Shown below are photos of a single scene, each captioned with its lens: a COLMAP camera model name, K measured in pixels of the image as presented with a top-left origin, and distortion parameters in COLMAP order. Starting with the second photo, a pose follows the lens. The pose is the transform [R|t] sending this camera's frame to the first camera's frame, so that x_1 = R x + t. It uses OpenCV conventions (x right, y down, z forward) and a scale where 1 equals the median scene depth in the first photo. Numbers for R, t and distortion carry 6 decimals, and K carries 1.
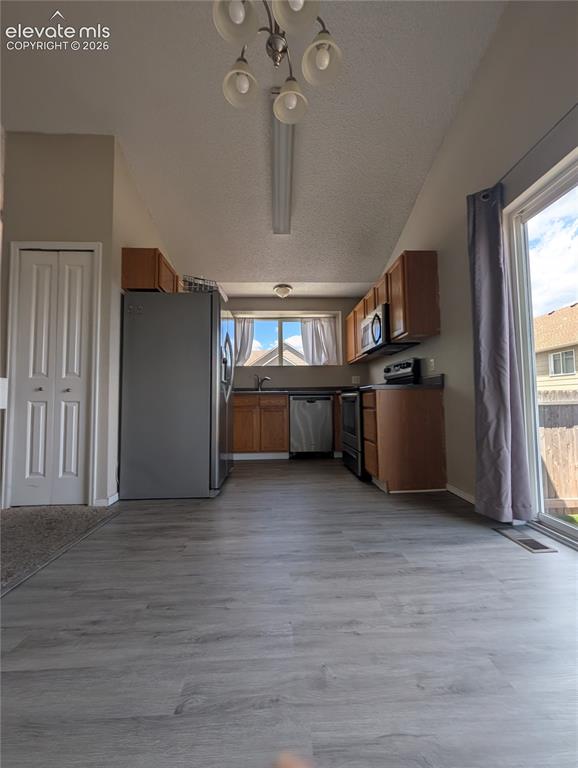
lens RADIAL K [[295.5, 0, 288.4], [0, 295.5, 384.9], [0, 0, 1]] dist [0.001000, 0.000464]
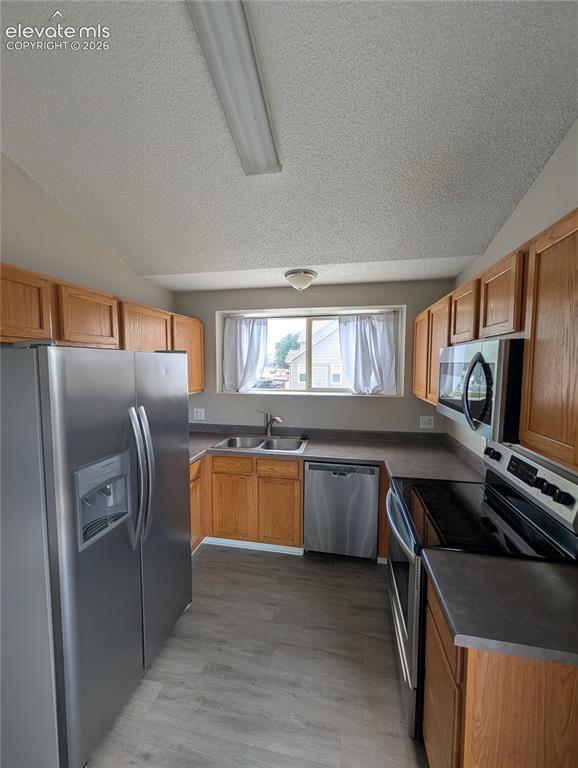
lens RADIAL K [[295.5, 0, 288.4], [0, 295.5, 384.9], [0, 0, 1]] dist [0.001000, 0.000464]
pose [[0.972657, 0.031356, -0.230118, 0.094384], [-0.001035, 0.991419, 0.130719, -0.176176], [0.232242, -0.126907, 0.964343, 0.377342]]
